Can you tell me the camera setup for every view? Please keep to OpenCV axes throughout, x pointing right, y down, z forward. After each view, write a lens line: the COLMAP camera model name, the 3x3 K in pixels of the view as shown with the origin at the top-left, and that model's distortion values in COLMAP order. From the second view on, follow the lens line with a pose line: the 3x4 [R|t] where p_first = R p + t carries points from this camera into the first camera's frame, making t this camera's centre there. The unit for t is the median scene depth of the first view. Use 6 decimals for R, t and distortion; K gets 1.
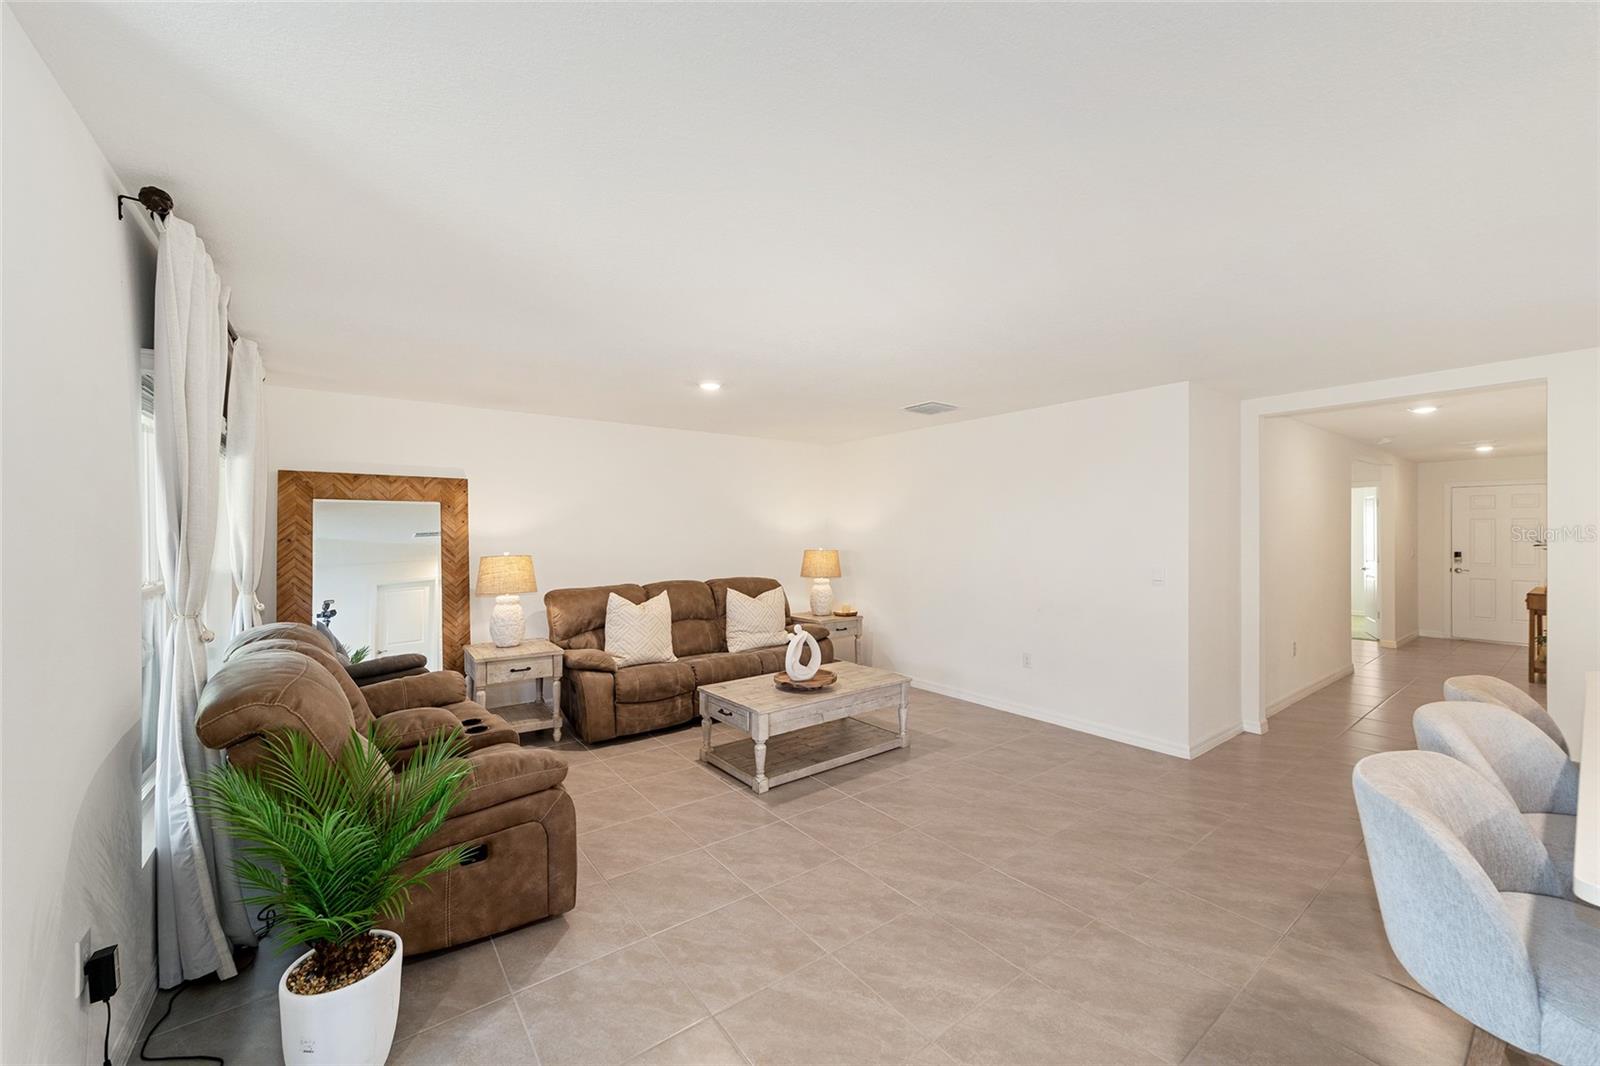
lens RADIAL K [[613.6, 0, 796.0], [0, 613.6, 536.3], [0, 0, 1]] dist [-0.011369, 0.006515]
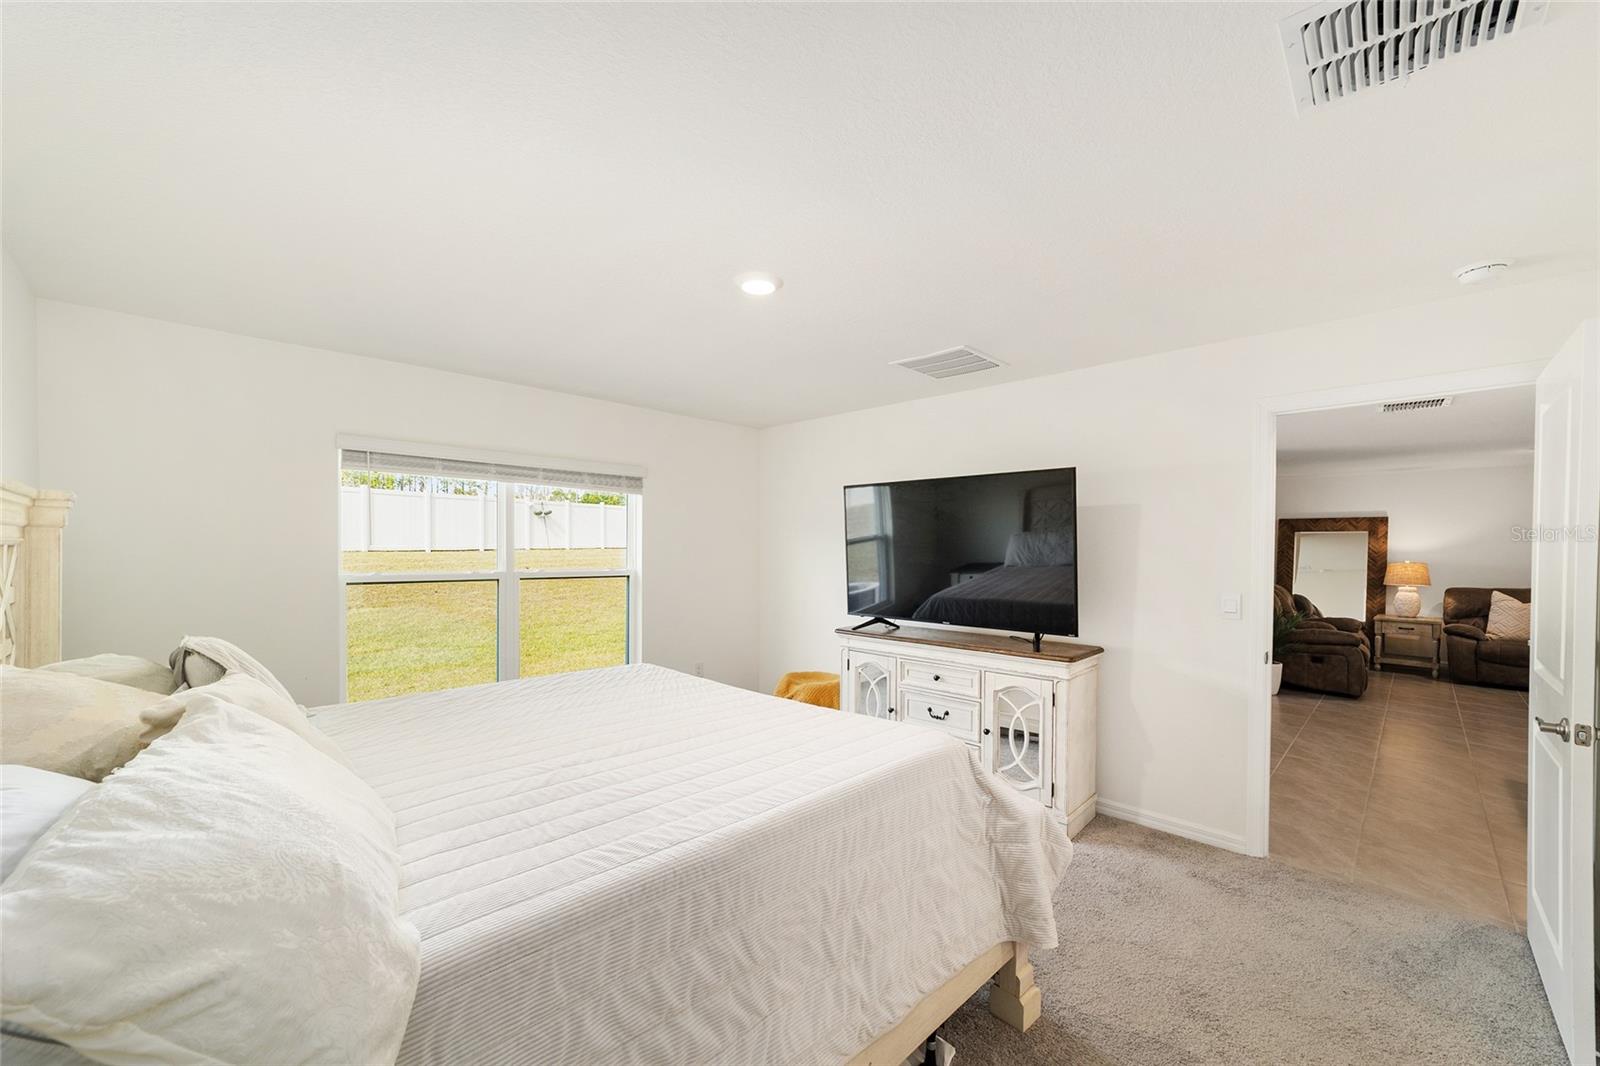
lens RADIAL K [[613.6, 0, 807.2], [0, 613.6, 555.3], [0, 0, 1]] dist [-0.011369, 0.006515]
pose [[0.142018, 0.014294, -0.989761, 0.990554], [-0.011131, 0.999856, 0.012843, 0.008942], [0.989802, 0.009193, 0.142156, -0.898168]]
